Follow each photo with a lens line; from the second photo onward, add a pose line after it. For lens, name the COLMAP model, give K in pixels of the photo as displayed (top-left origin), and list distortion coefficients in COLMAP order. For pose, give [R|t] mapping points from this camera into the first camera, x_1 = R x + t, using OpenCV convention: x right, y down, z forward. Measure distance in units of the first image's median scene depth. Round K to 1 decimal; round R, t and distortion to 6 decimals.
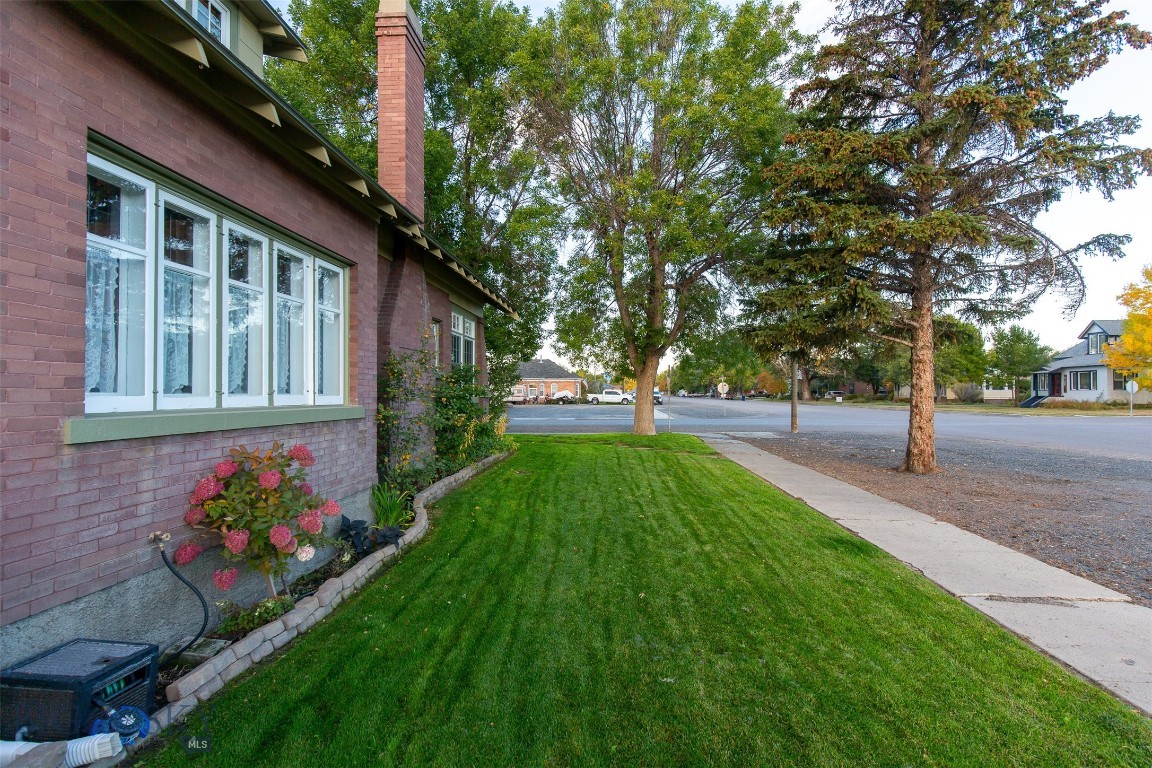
lens RADIAL K [[530.6, 0, 551.8], [0, 530.6, 386.9], [0, 0, 1]] dist [-0.031085, 0.006159]
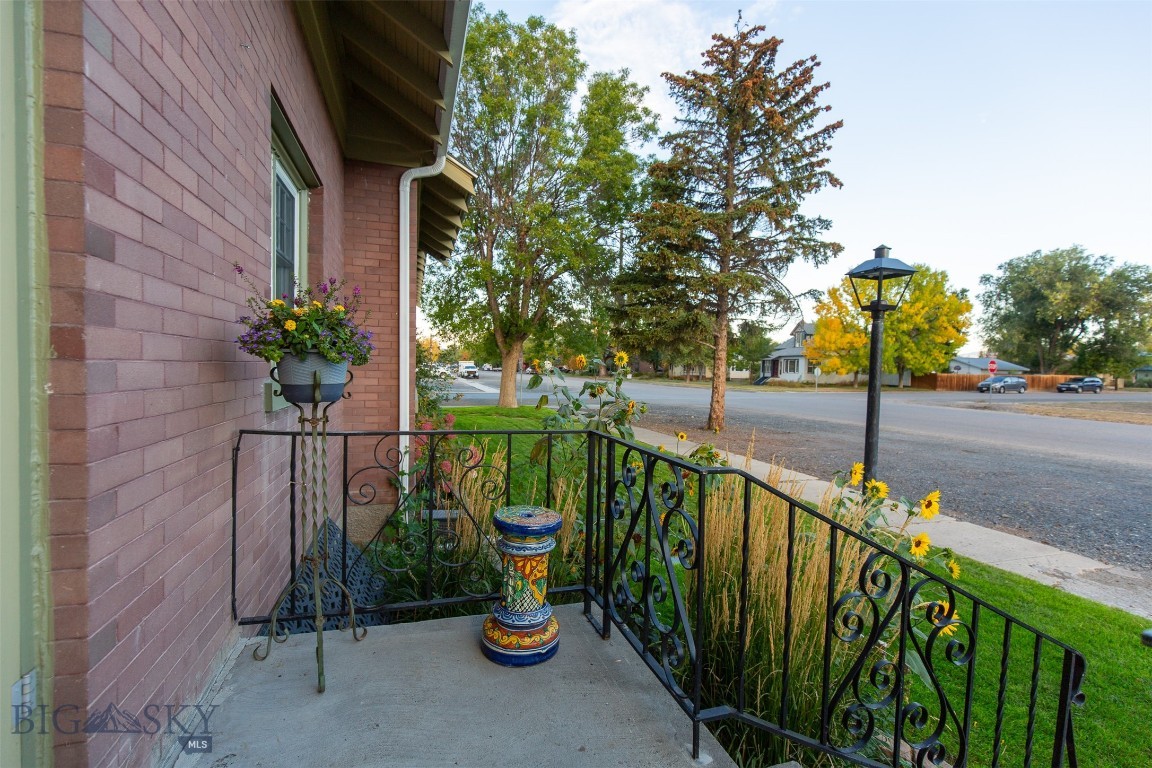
lens RADIAL K [[530.6, 0, 578.4], [0, 530.6, 391.1], [0, 0, 1]] dist [-0.031085, 0.006159]
pose [[0.912310, 0.003203, 0.409488, -0.259187], [-0.027407, 0.998205, 0.053252, -0.020392], [-0.408583, -0.059805, 0.910760, -0.216243]]
